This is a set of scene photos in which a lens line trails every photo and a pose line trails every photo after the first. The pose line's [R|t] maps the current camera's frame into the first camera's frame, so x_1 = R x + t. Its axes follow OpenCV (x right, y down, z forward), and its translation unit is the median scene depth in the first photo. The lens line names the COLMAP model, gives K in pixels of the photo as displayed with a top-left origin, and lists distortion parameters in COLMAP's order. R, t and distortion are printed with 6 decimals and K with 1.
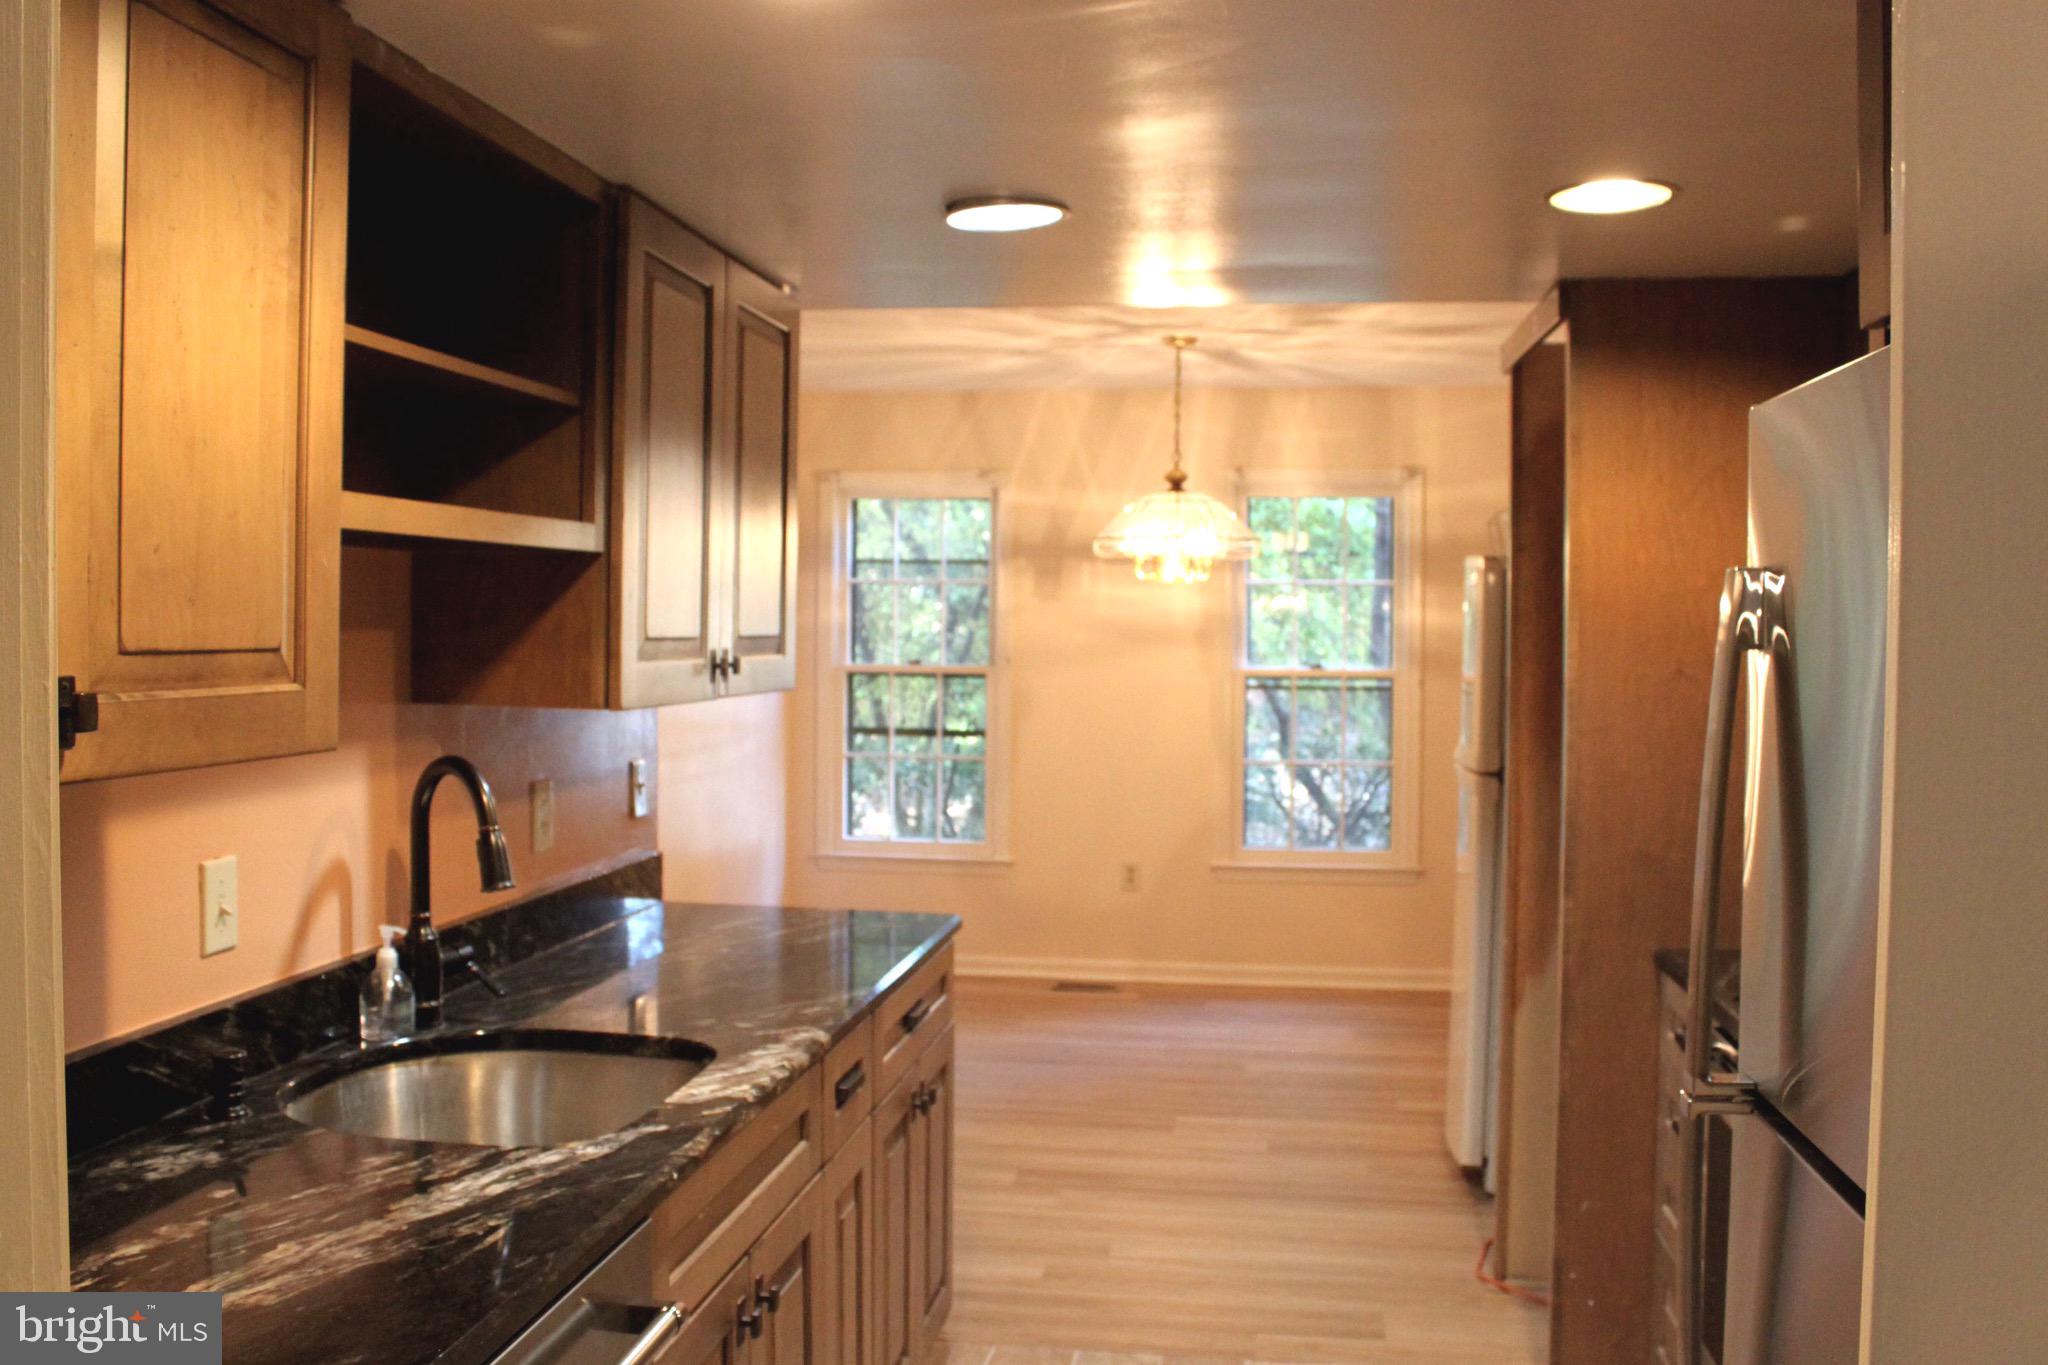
lens RADIAL K [[1822.1, 0, 1033.5], [0, 1822.1, 672.5], [0, 0, 1]] dist [-0.159445, 0.158153]
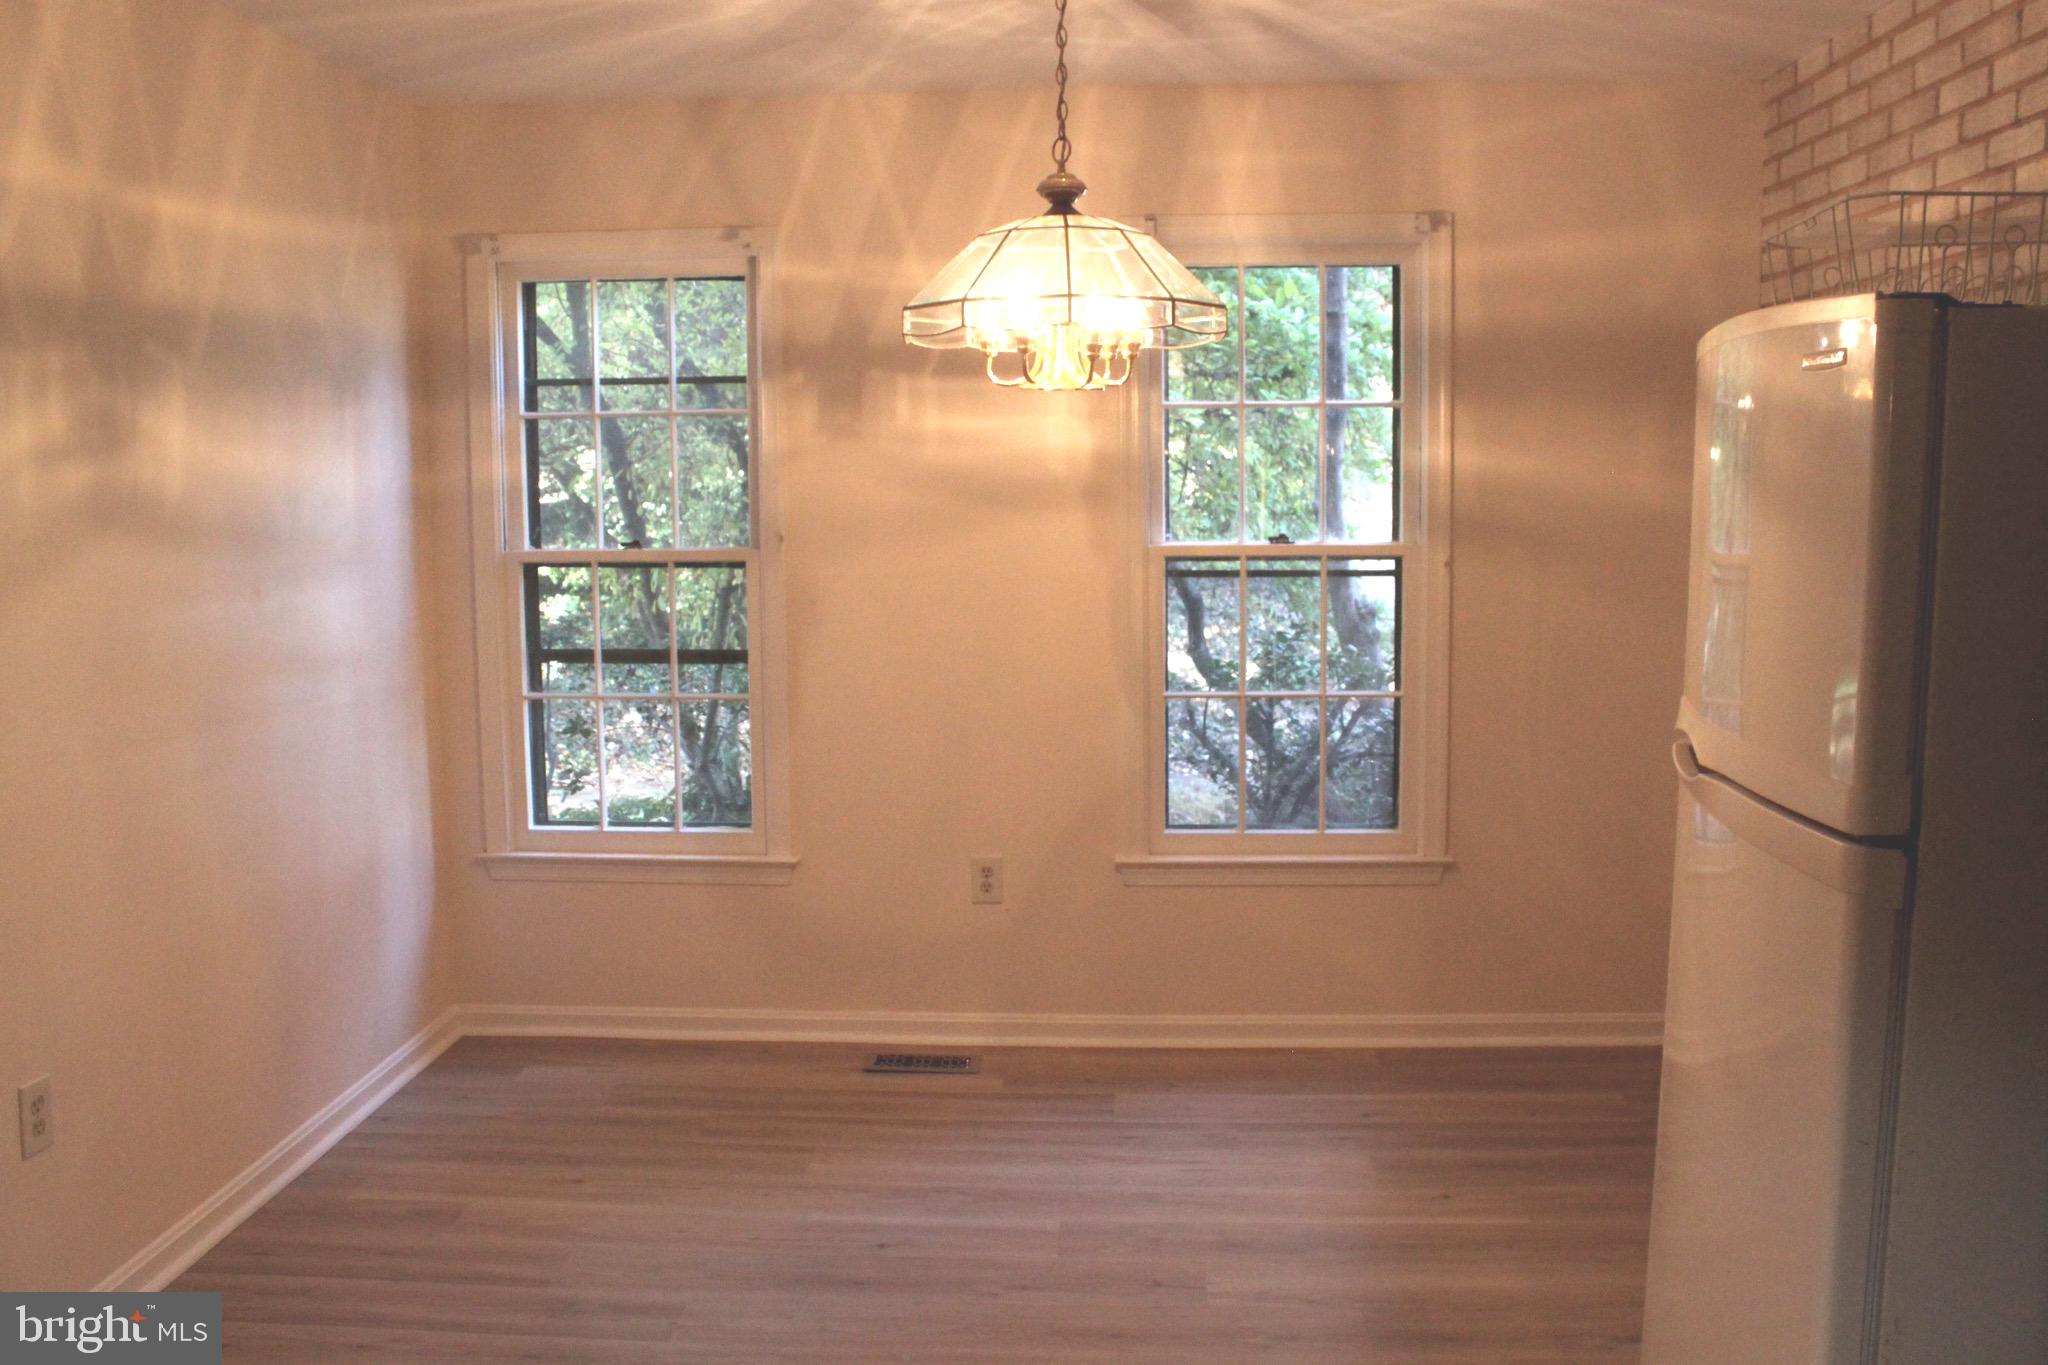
lens RADIAL K [[1822.1, 0, 1033.5], [0, 1822.1, 672.5], [0, 0, 1]] dist [-0.159445, 0.158153]
pose [[0.996462, -0.025721, 0.080017, 0.021386], [0.019175, 0.996487, 0.081529, -0.010204], [-0.081833, -0.079706, 0.993454, 0.387660]]
